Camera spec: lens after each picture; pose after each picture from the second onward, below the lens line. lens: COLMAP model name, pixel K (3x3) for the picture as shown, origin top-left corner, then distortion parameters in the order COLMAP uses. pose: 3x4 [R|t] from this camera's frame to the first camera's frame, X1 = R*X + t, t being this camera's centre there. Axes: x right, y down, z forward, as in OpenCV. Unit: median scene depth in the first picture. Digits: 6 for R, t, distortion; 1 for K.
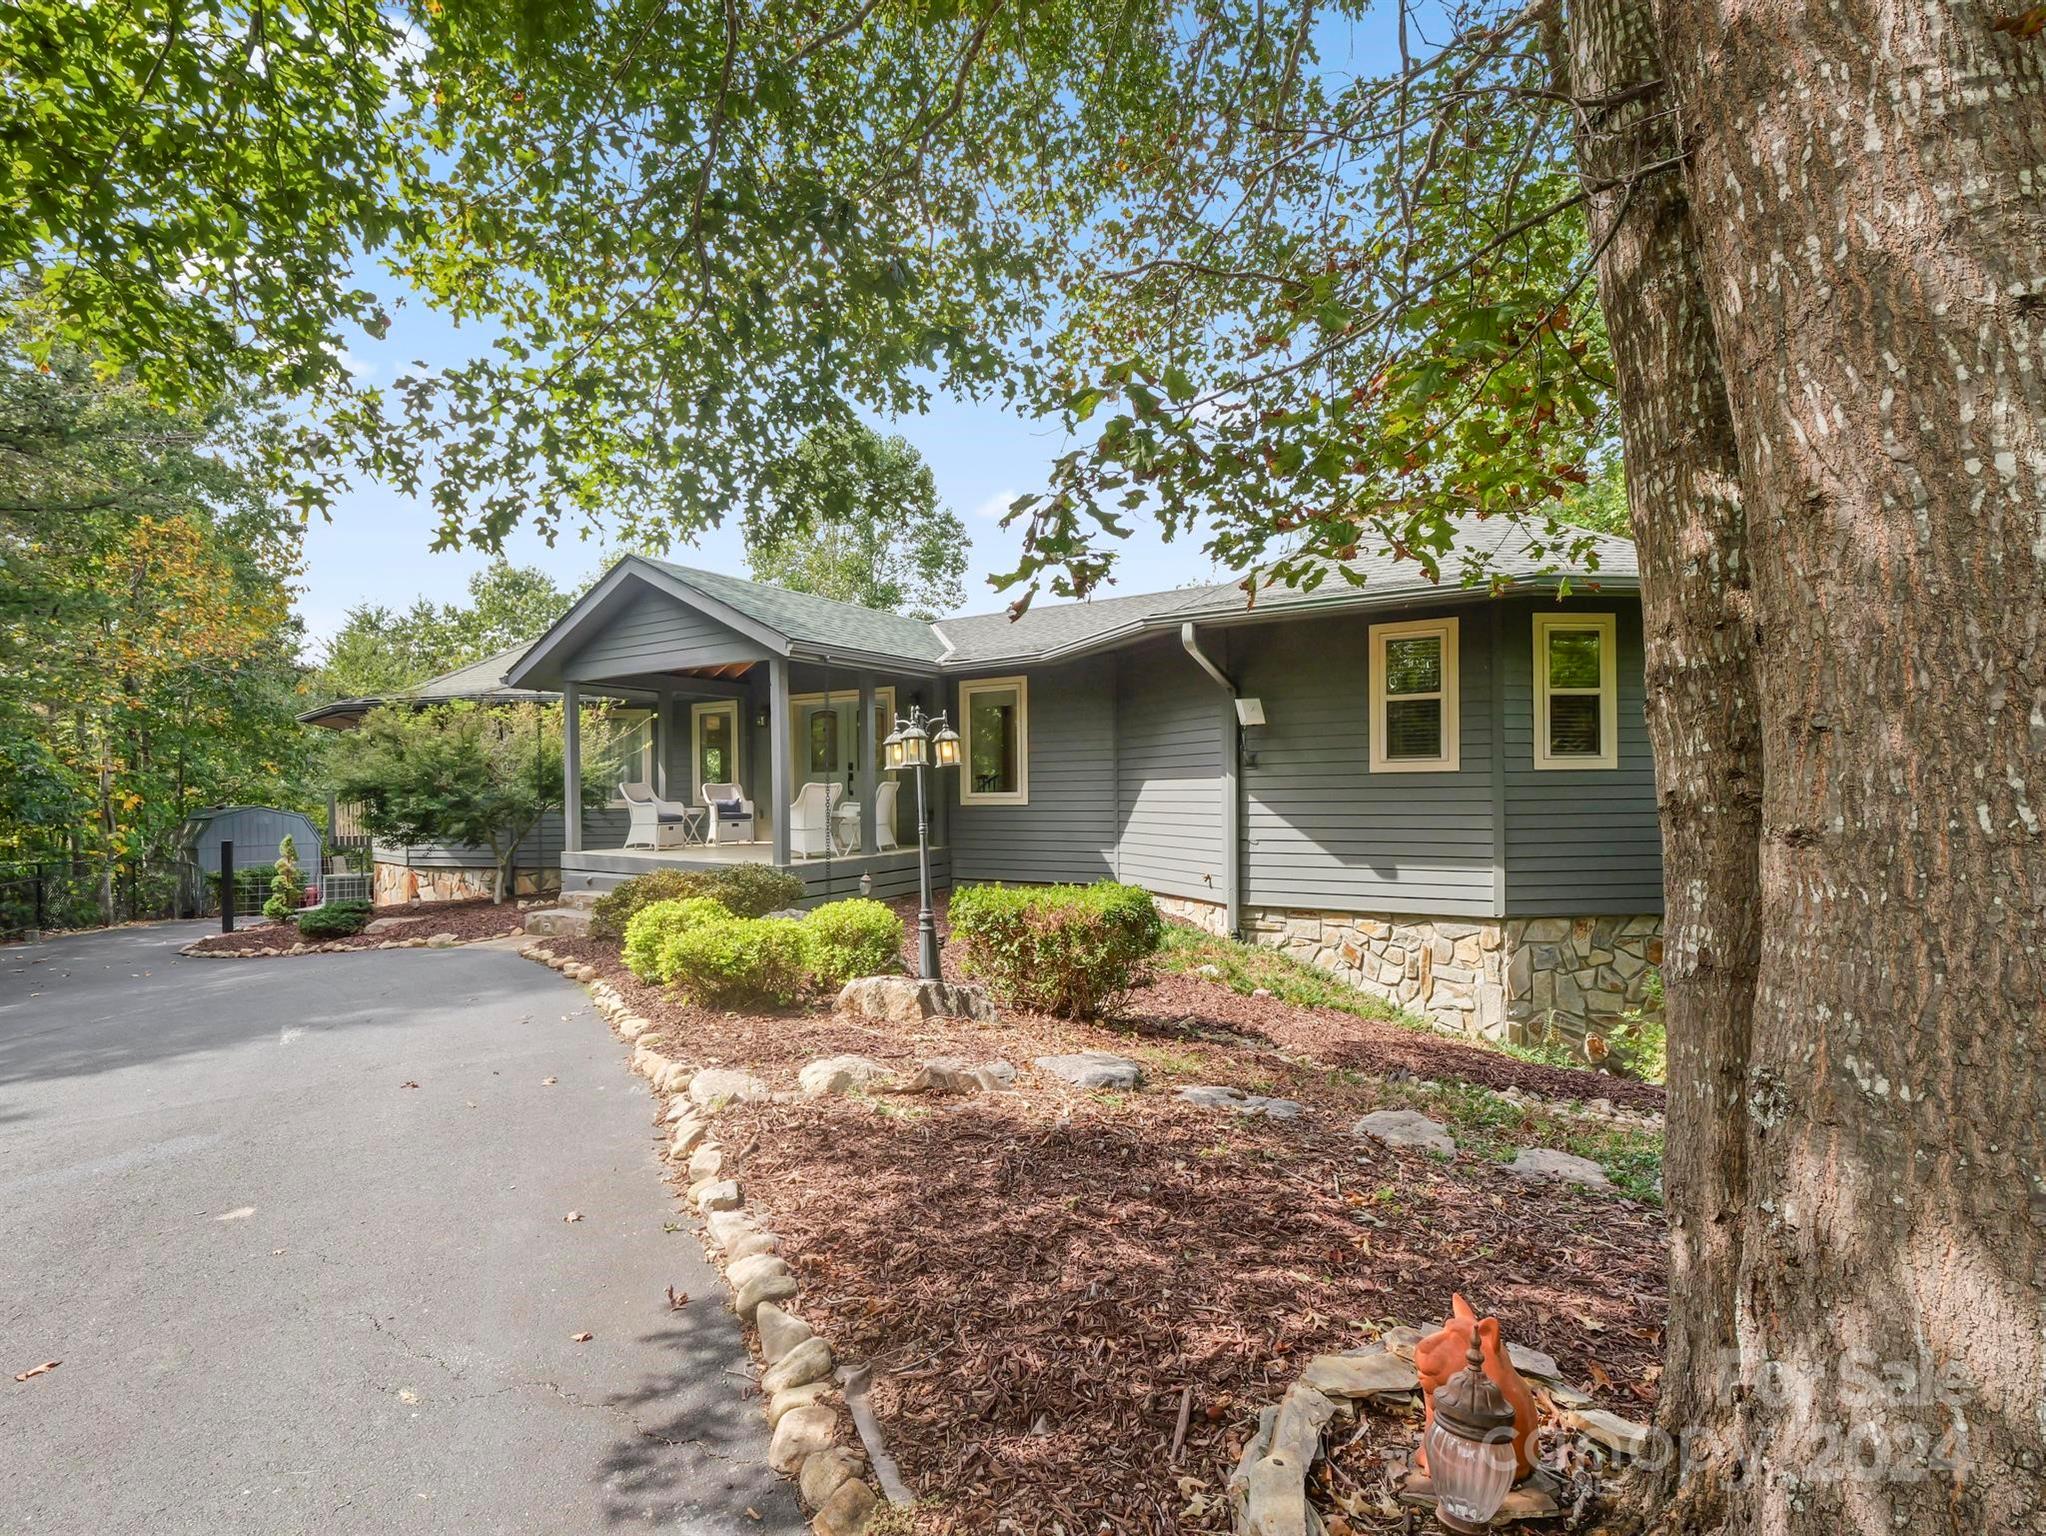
lens RADIAL K [[989.1, 0, 1006.9], [0, 989.1, 750.7], [0, 0, 1]] dist [-0.013735, 0.000033]
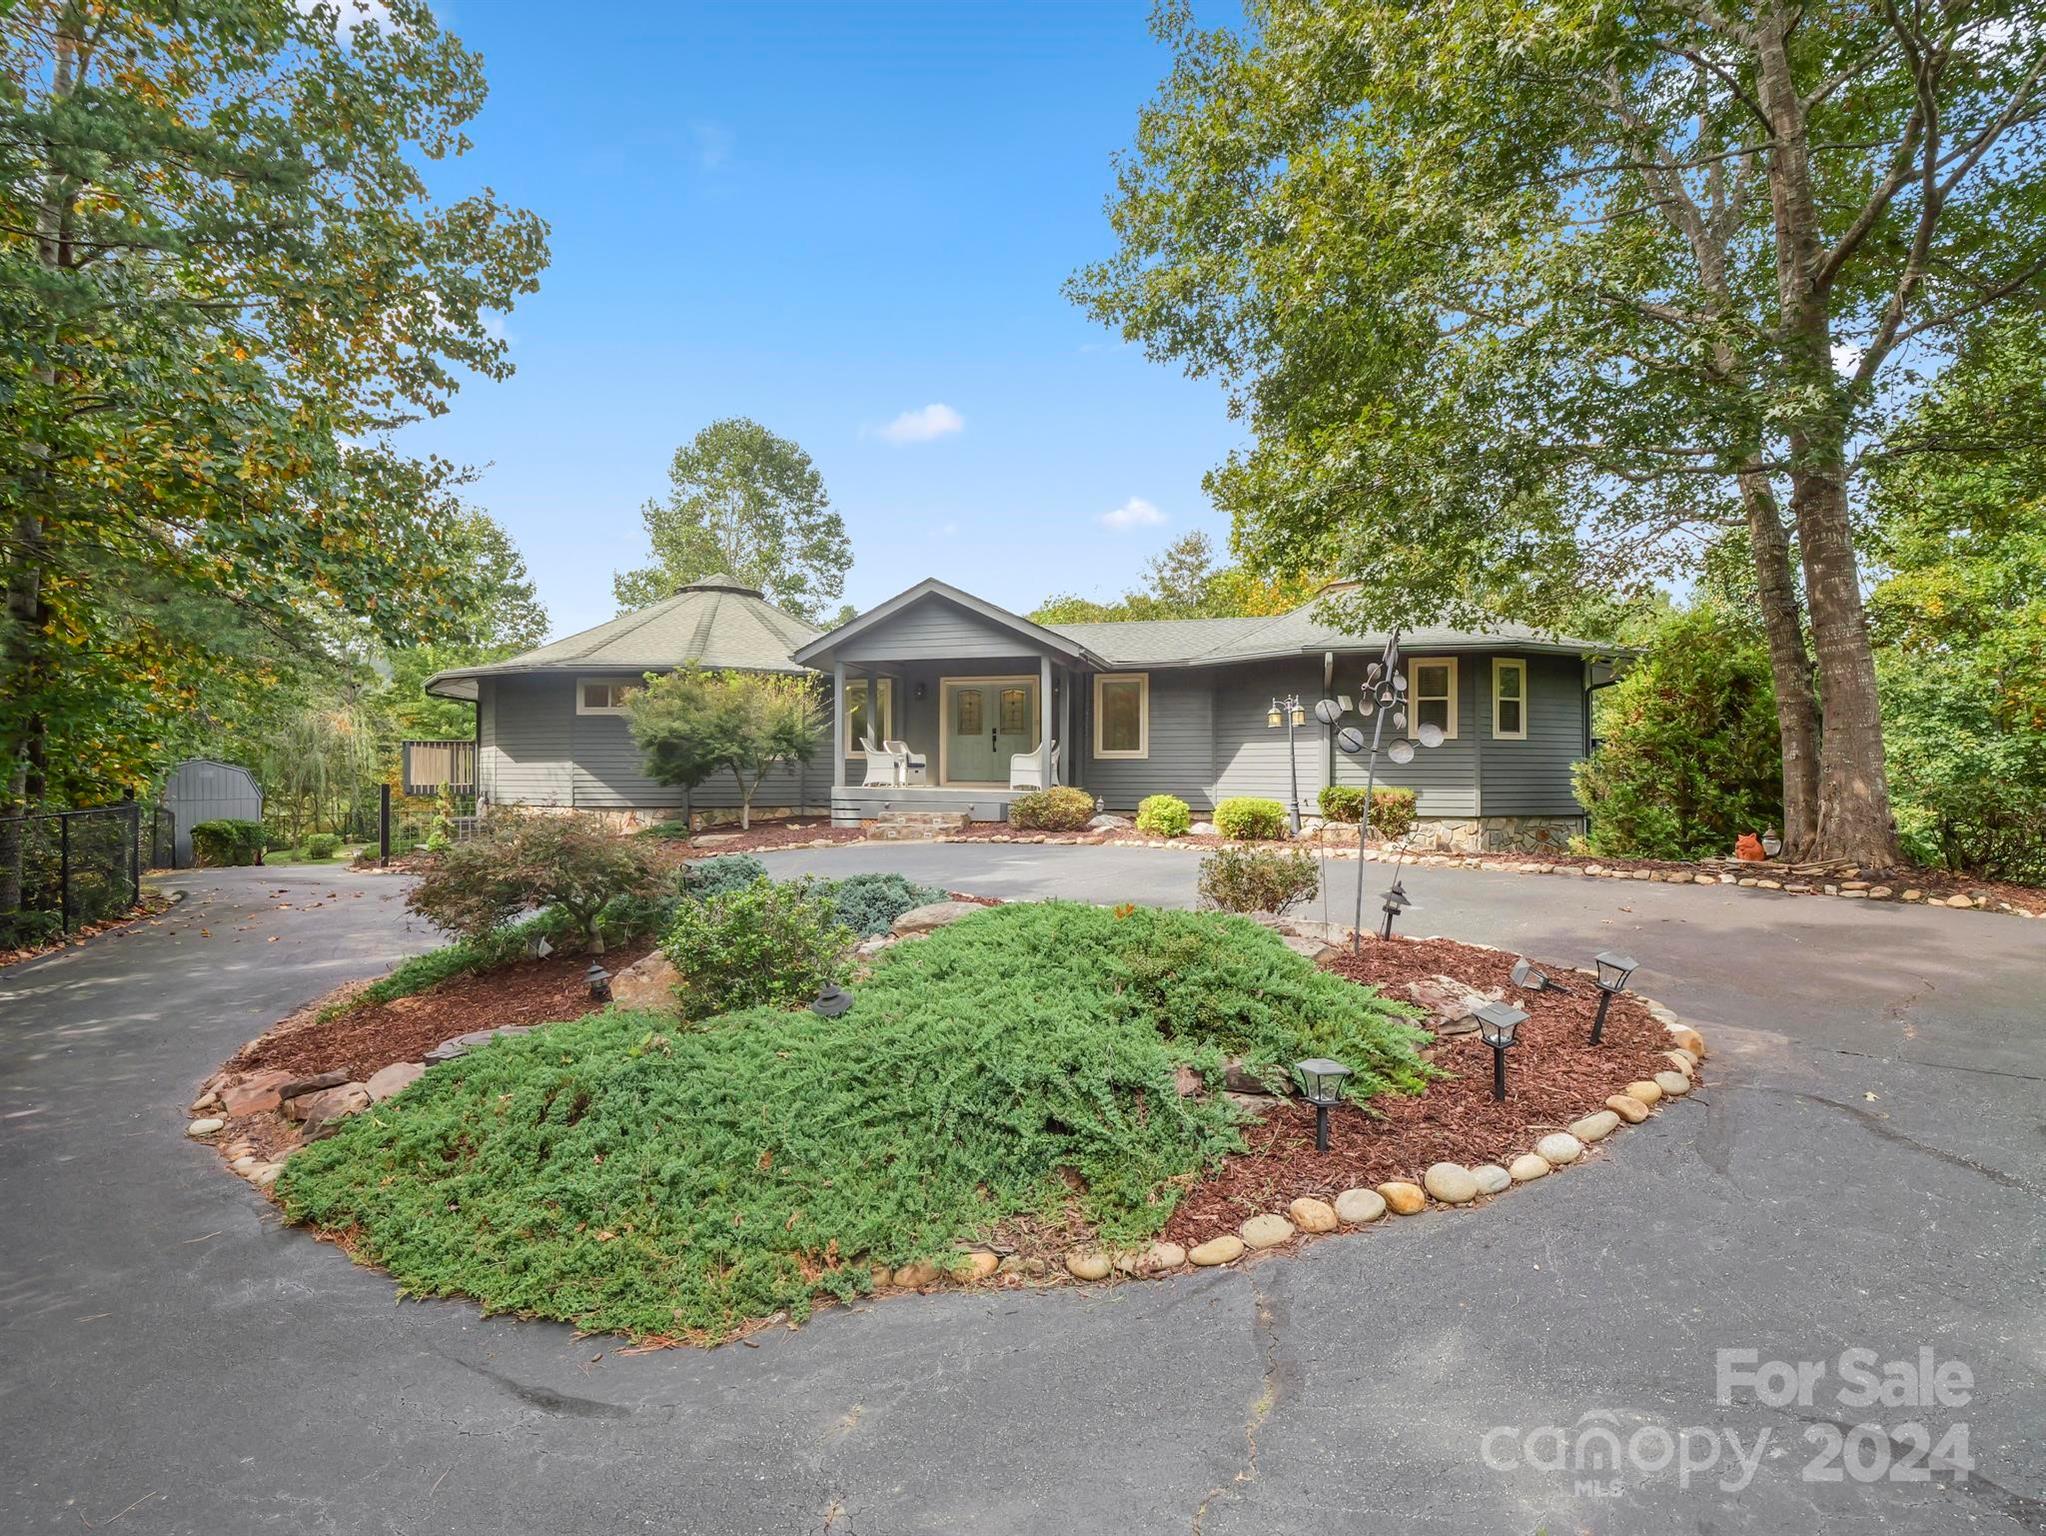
lens RADIAL K [[989.1, 0, 1006.9], [0, 989.1, 750.7], [0, 0, 1]] dist [-0.013735, 0.000033]
pose [[0.954307, 0.024165, 0.297848, -0.889876], [-0.028187, 0.999560, 0.009215, 0.048757], [-0.297494, -0.017190, 0.954569, -0.515309]]
